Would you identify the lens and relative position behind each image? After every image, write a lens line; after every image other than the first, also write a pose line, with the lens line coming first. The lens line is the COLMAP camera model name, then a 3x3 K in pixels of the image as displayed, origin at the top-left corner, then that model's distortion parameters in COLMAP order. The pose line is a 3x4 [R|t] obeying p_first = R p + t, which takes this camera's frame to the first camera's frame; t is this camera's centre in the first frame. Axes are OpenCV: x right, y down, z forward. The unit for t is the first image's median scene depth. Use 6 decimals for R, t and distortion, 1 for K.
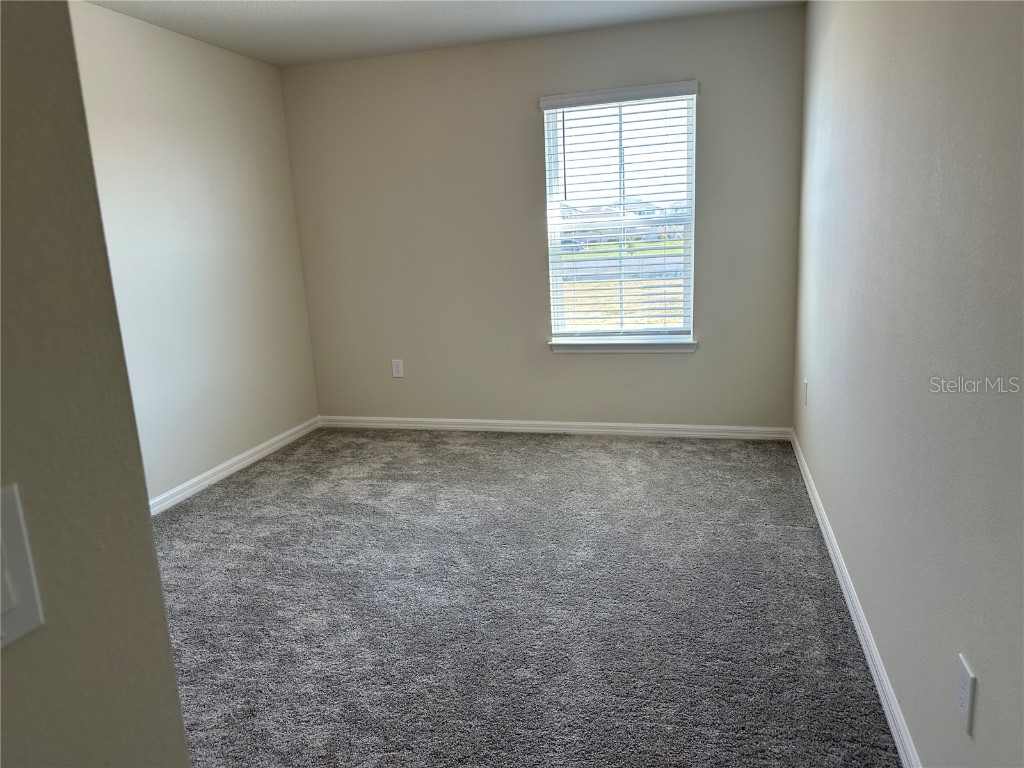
lens RADIAL K [[705.1, 0, 506.9], [0, 705.1, 387.1], [0, 0, 1]] dist [0.103919, -0.184686]
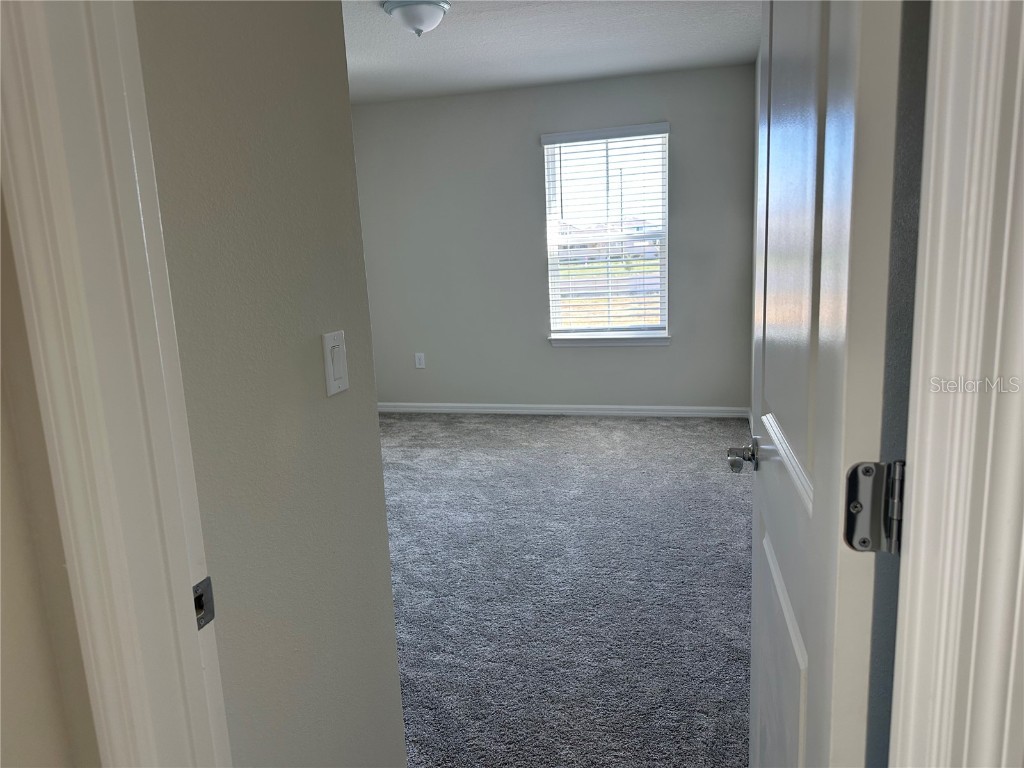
lens RADIAL K [[706.5, 0, 511.7], [0, 706.5, 390.7], [0, 0, 1]] dist [0.061553, -0.091062]
pose [[0.999971, 0.000787, 0.007594, -0.012774], [-0.000647, 0.999829, -0.018460, 0.053940], [-0.007607, 0.018454, 0.999801, -0.211125]]
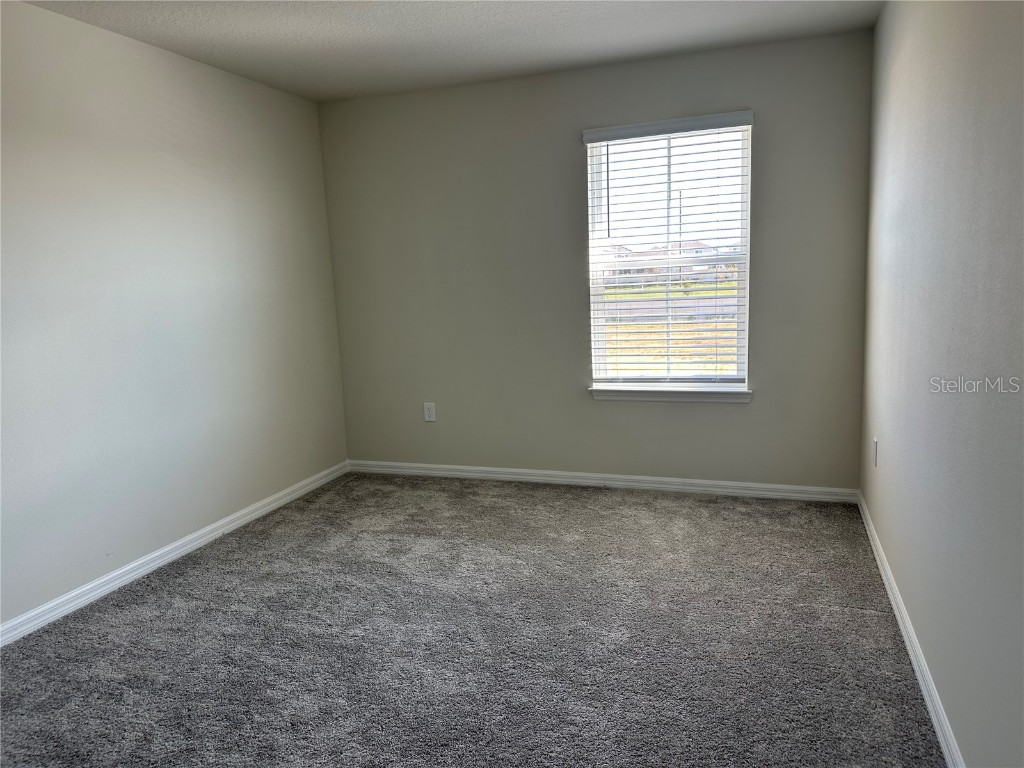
lens RADIAL K [[706.5, 0, 511.7], [0, 706.5, 390.7], [0, 0, 1]] dist [0.061553, -0.091062]
pose [[0.997483, 0.018122, -0.068553, 0.024005], [-0.021460, 0.998604, -0.048269, -0.014334], [0.067583, 0.049619, 0.996479, 0.074419]]
